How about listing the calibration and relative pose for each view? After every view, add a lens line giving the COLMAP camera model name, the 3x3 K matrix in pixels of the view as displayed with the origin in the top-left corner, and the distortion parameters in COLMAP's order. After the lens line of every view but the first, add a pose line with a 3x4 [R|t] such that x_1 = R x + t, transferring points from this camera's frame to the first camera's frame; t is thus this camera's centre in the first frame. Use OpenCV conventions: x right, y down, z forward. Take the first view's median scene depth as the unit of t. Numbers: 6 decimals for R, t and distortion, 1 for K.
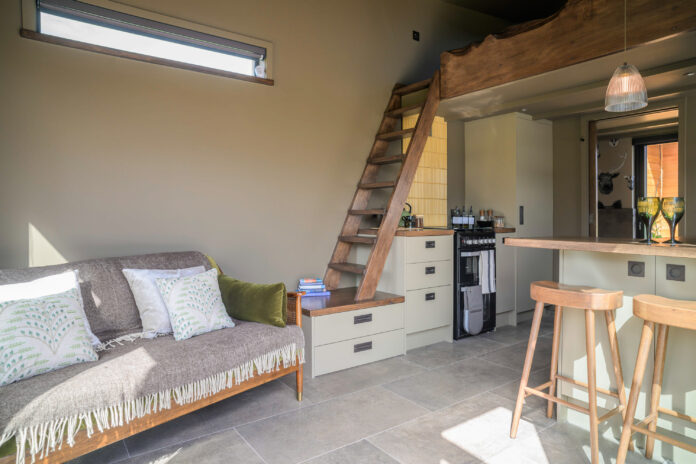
lens RADIAL K [[451.3, 0, 348.0], [0, 451.3, 232.0], [0, 0, 1]] dist [-0.086719, 0.062991]
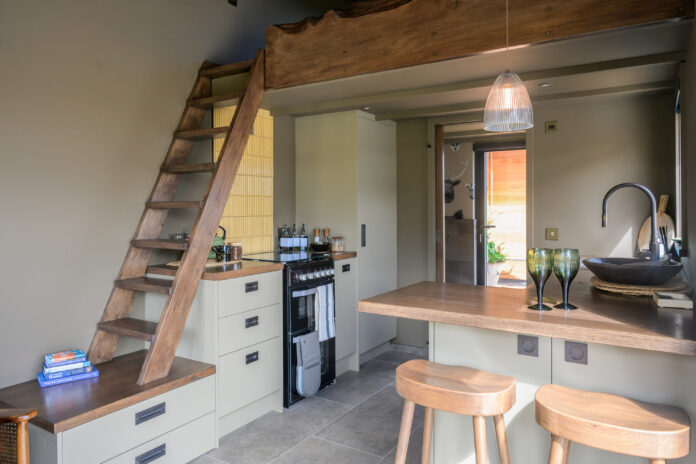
lens RADIAL K [[496.2, 0, 345.1], [0, 496.2, 212.2], [0, 0, 1]] dist [-0.001738, -0.000520]
pose [[0.933922, -0.000620, 0.357475, 0.034446], [0.007190, 0.999829, -0.017051, -0.075702], [-0.357404, 0.018494, 0.933767, 0.180198]]
